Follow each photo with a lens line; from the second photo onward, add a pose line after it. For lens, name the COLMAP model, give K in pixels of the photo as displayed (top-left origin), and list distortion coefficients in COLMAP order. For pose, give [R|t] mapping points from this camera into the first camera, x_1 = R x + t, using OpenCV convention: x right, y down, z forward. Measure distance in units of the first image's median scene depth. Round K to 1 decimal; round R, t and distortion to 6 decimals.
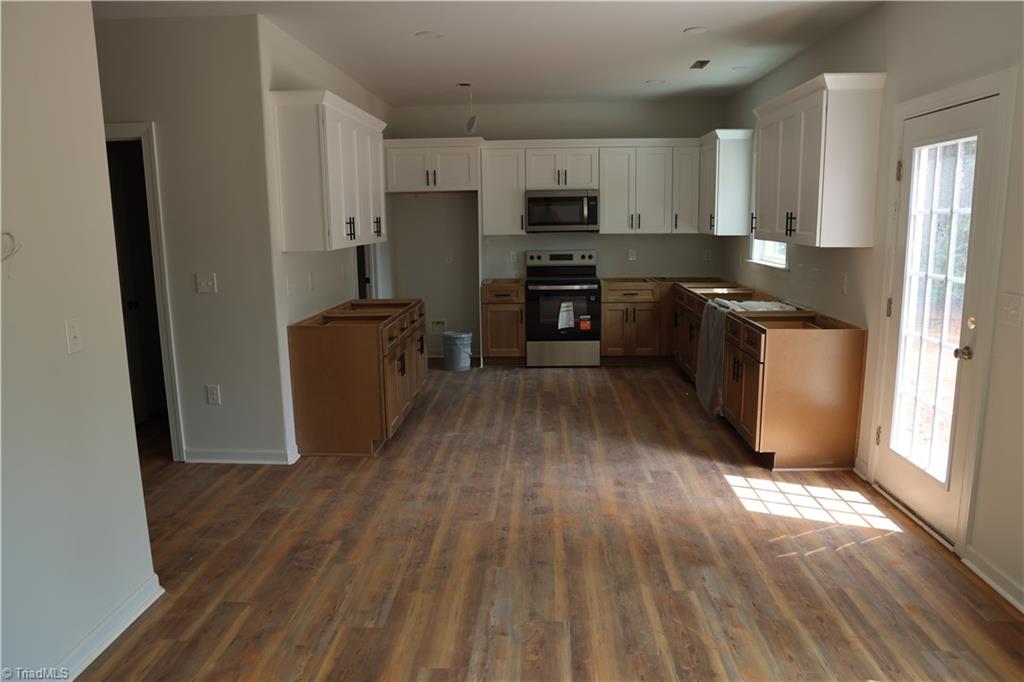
lens RADIAL K [[697.3, 0, 512.7], [0, 697.3, 326.6], [0, 0, 1]] dist [-0.098784, 0.072547]
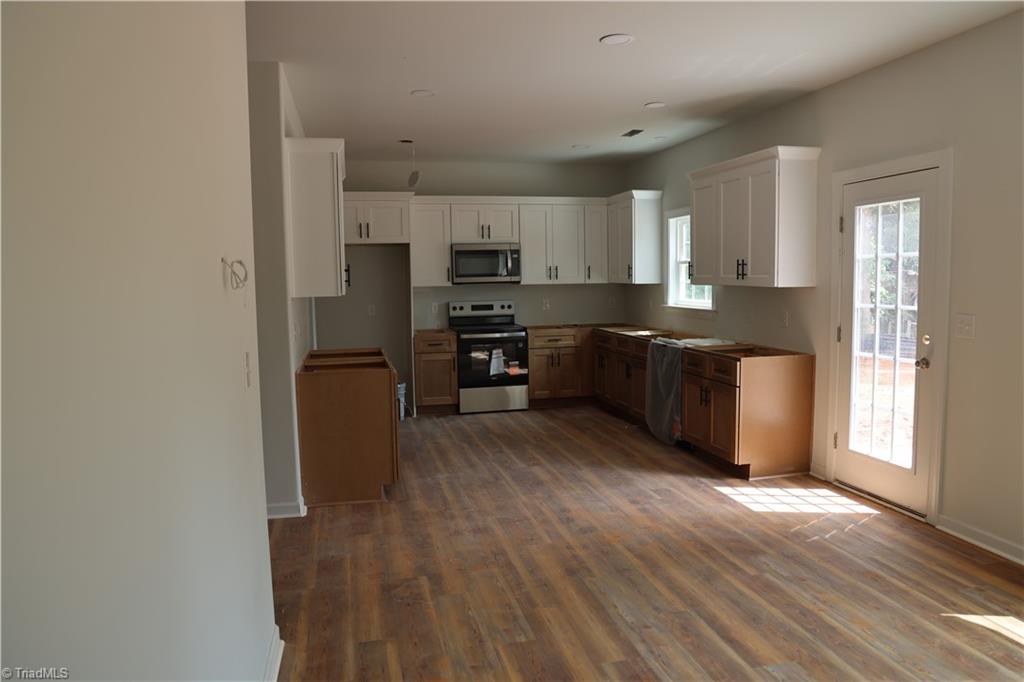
lens RADIAL K [[697.3, 0, 512.7], [0, 697.3, 326.6], [0, 0, 1]] dist [-0.098784, 0.072547]
pose [[0.963020, -0.022389, 0.268500, -0.302712], [0.045348, 0.995794, -0.079613, 0.025975], [-0.265588, 0.088845, 0.959984, -0.027607]]
